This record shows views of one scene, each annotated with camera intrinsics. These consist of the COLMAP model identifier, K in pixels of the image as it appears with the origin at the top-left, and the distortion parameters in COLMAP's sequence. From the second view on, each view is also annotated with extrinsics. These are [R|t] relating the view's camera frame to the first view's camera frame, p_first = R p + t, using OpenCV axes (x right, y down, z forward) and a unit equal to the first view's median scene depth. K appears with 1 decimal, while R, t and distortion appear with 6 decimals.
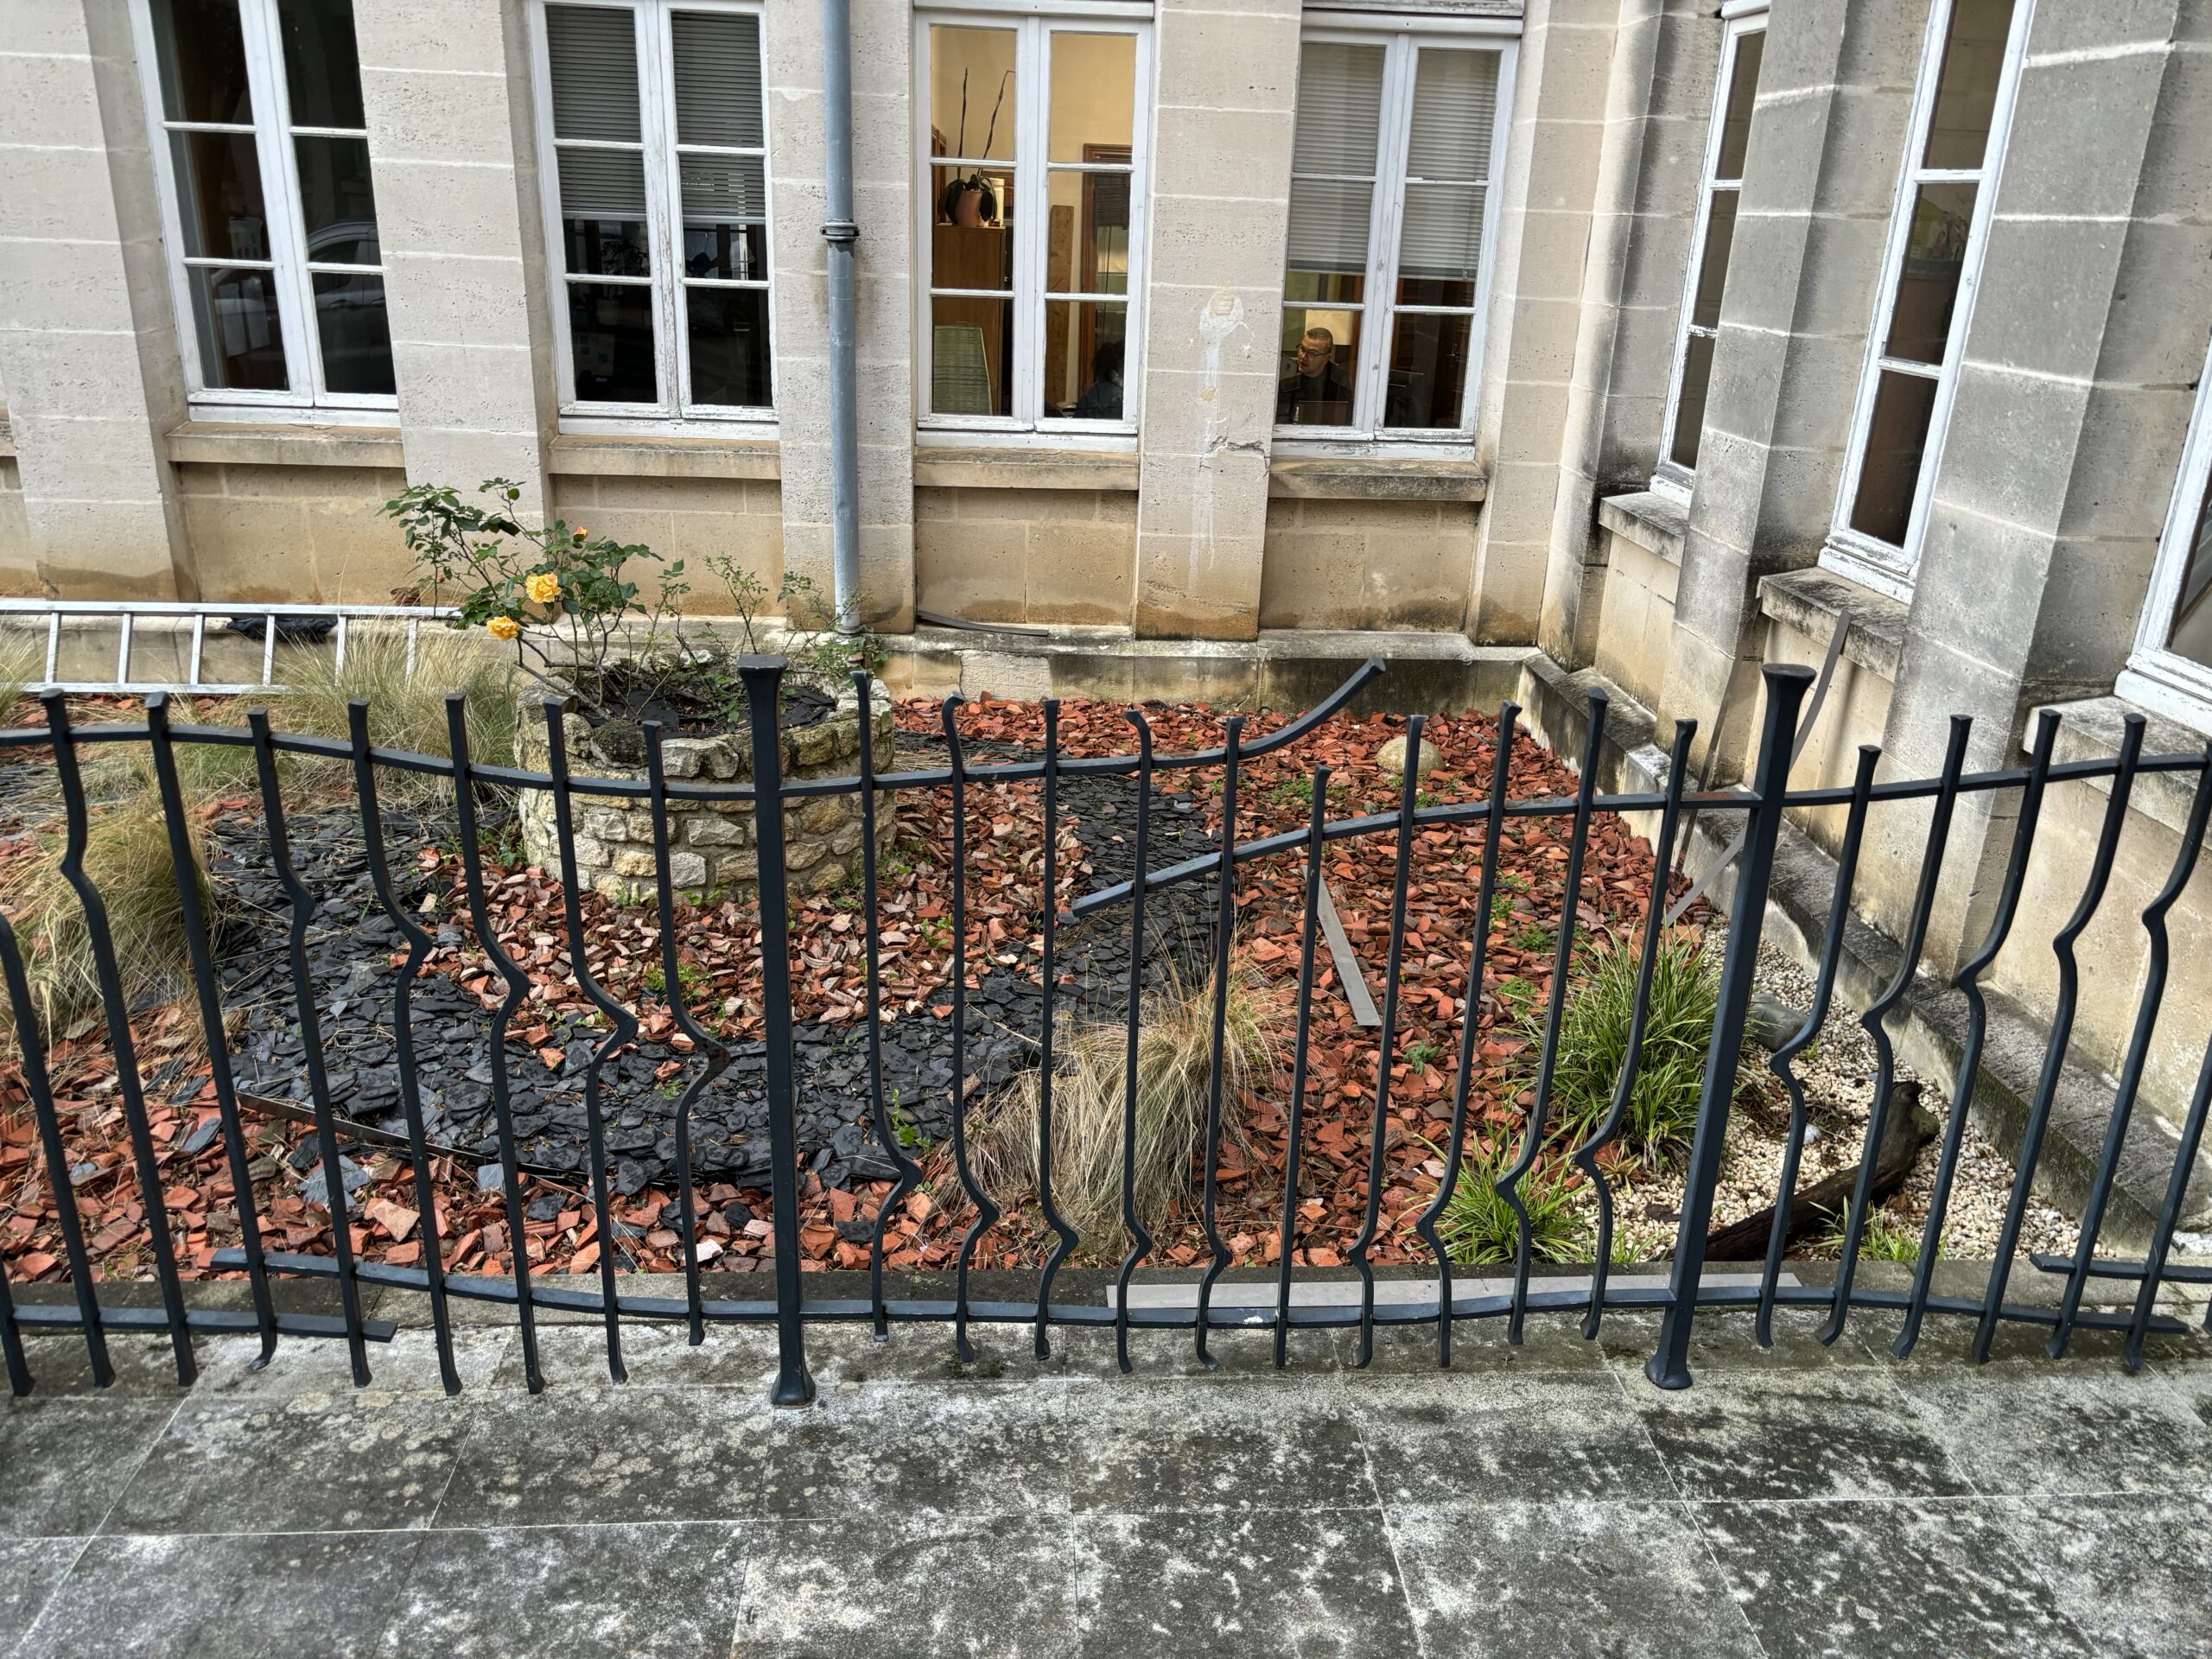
lens RADIAL K [[1684.7, 0, 1106.0], [0, 1684.7, 829.5], [0, 0, 1]] dist [0.100449, -0.110754]
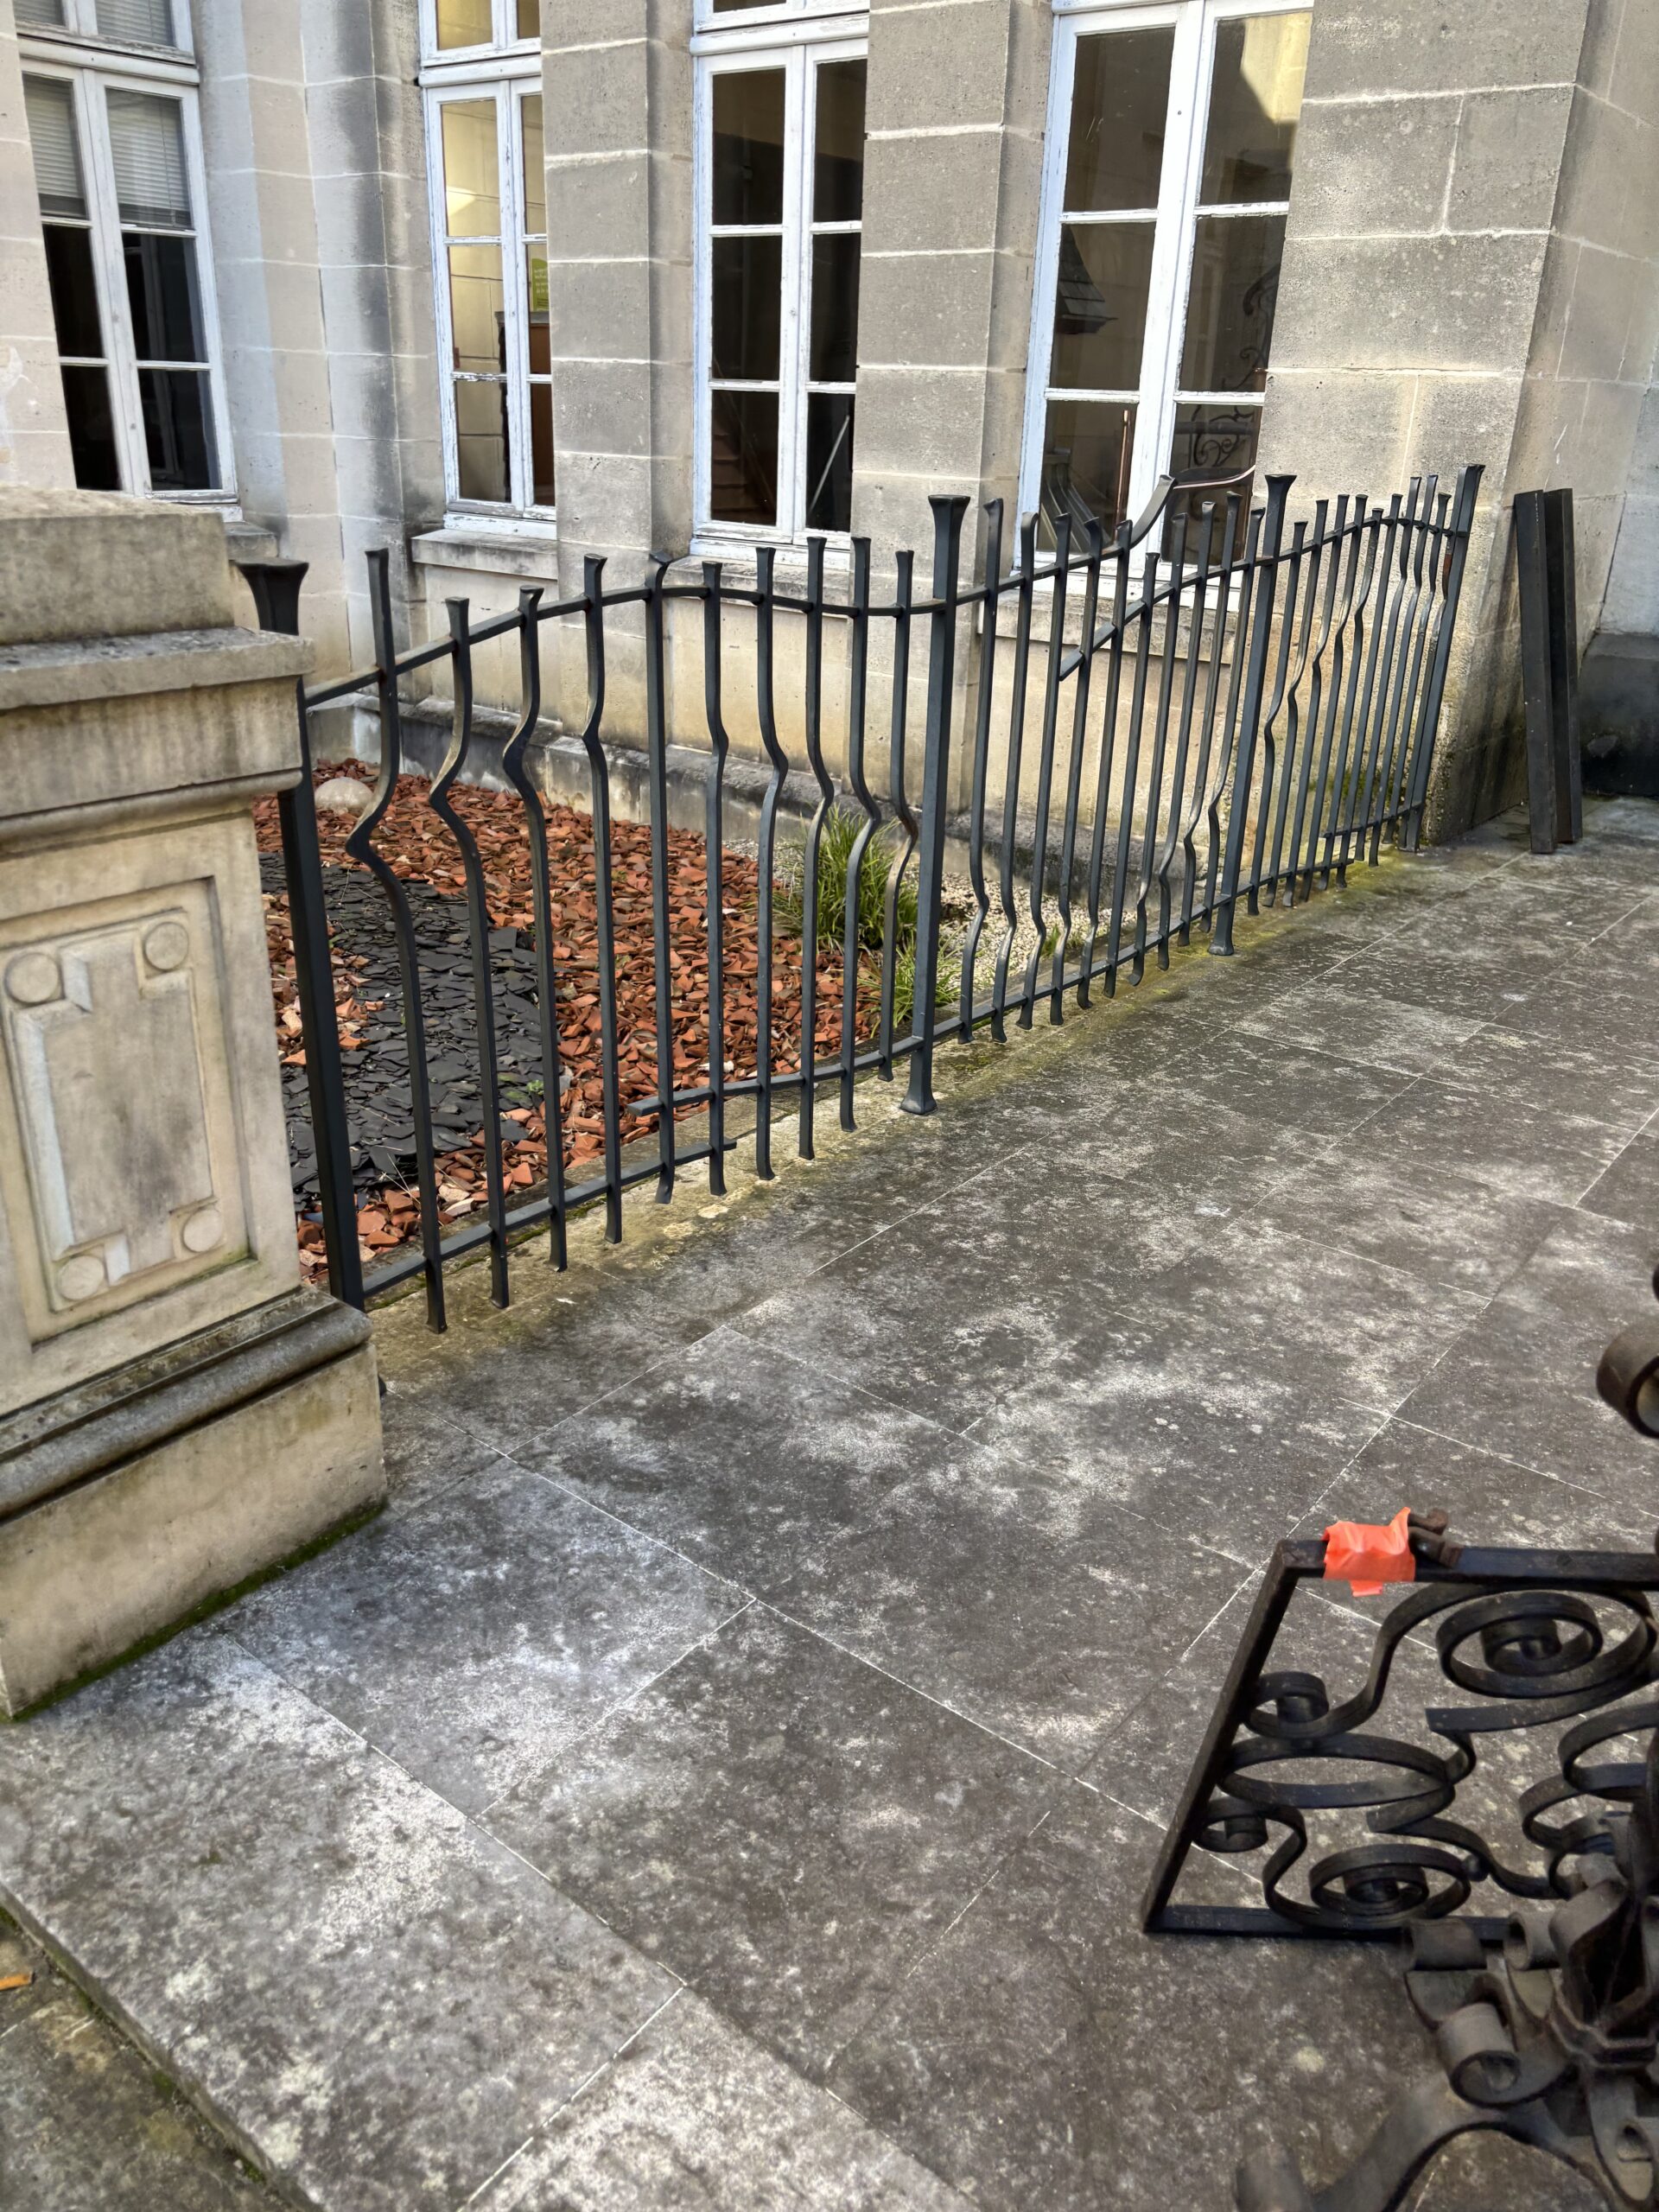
lens RADIAL K [[1684.7, 0, 829.5], [0, 1684.7, 1106.0], [0, 0, 1]] dist [0.100449, -0.110754]
pose [[0.660232, -0.302366, 0.687509, -0.557190], [0.251260, 0.951560, 0.177205, 0.039908], [-0.707787, 0.055747, 0.704223, 0.065964]]
